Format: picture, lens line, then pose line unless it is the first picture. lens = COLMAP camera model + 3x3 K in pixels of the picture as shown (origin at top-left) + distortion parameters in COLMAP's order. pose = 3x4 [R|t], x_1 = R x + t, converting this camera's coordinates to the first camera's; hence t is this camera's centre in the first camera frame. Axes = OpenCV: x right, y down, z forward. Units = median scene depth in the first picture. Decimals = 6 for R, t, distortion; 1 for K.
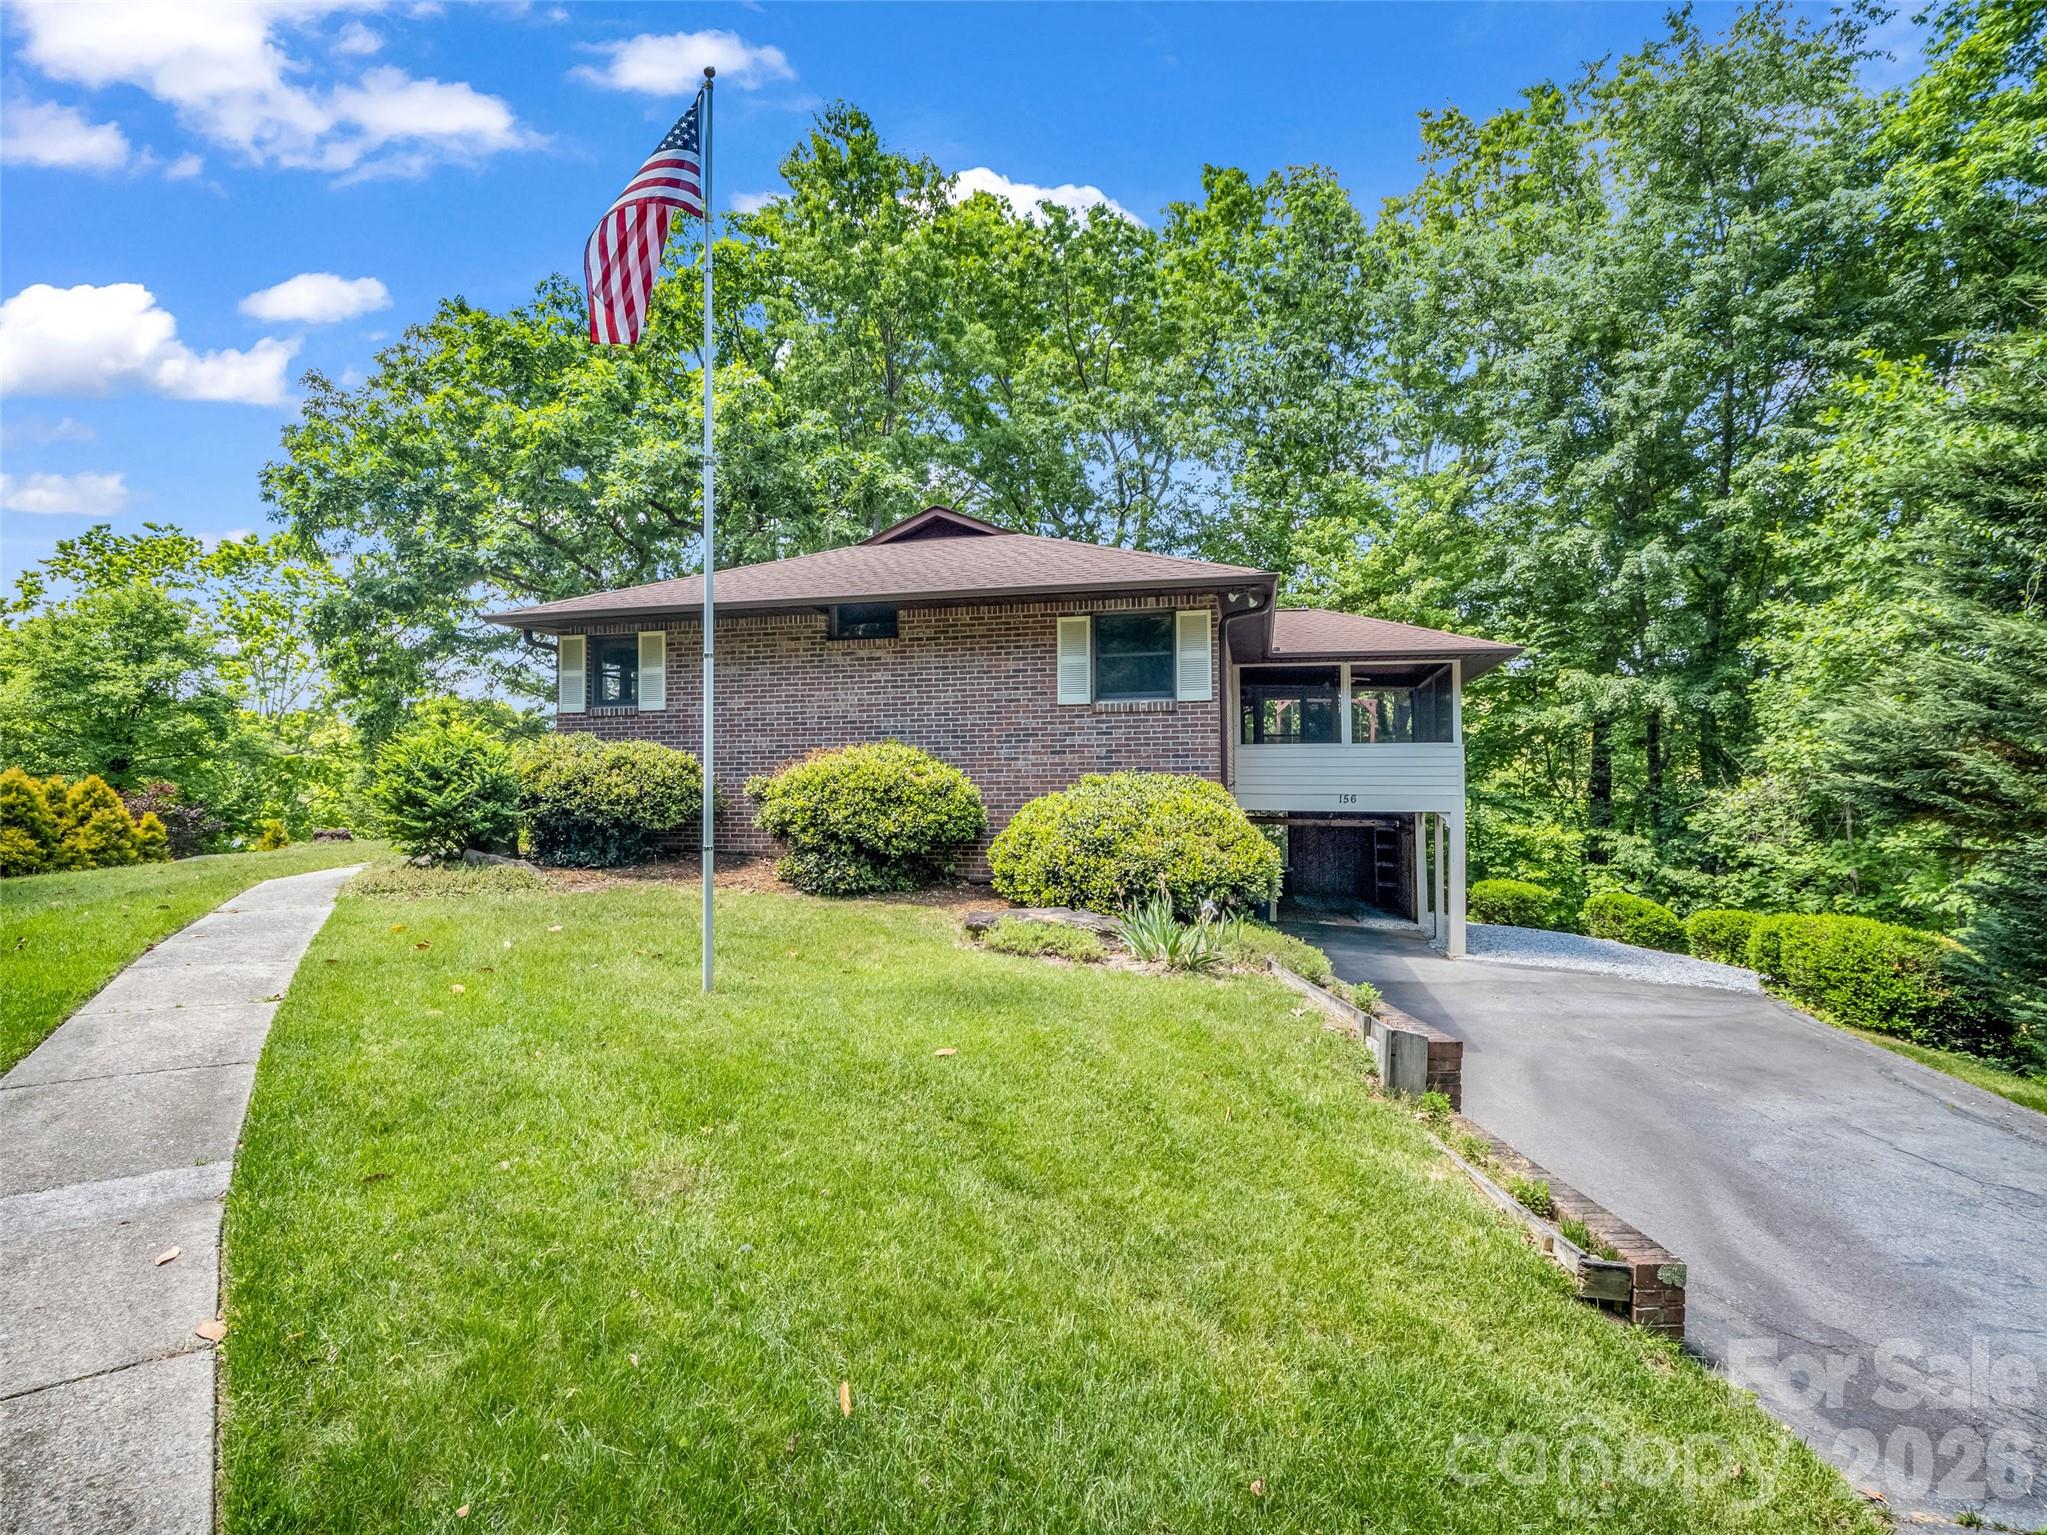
lens RADIAL K [[1018.3, 0, 1021.1], [0, 1018.3, 770.5], [0, 0, 1]] dist [-0.014788, 0.001498]
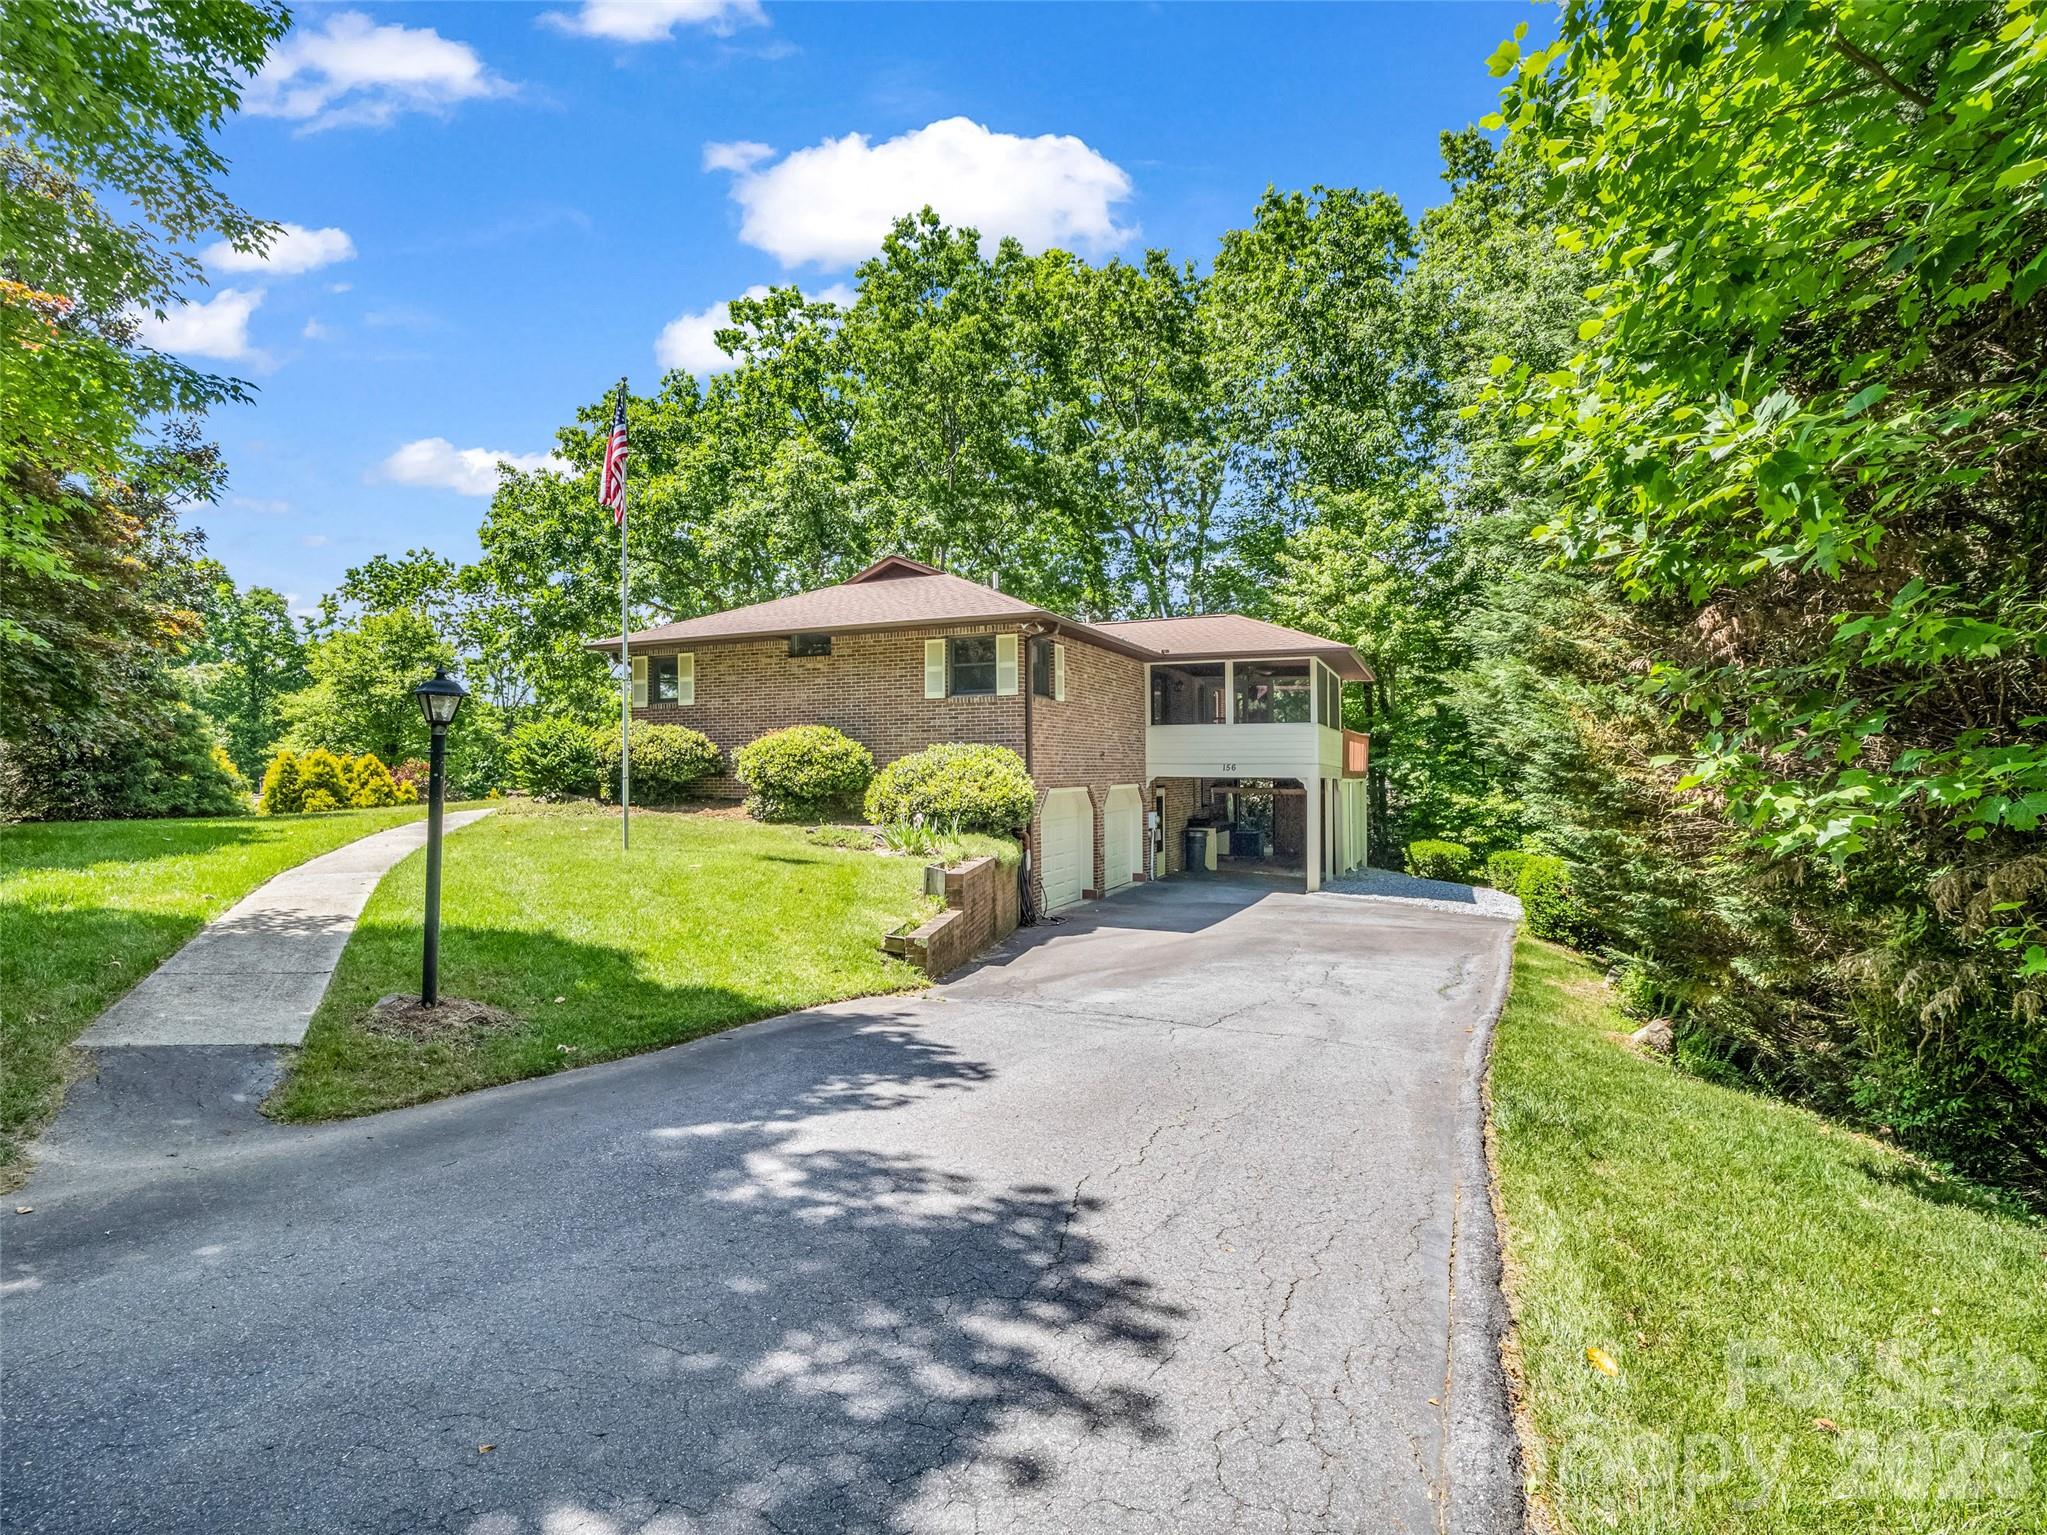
lens RADIAL K [[1018.3, 0, 1026.3], [0, 1018.3, 761.4], [0, 0, 1]] dist [-0.014788, 0.001498]
pose [[0.984550, -0.000875, -0.175104, 0.246754], [0.001713, 0.999988, 0.004634, 0.011241], [0.175098, -0.004862, 0.984539, -0.250987]]
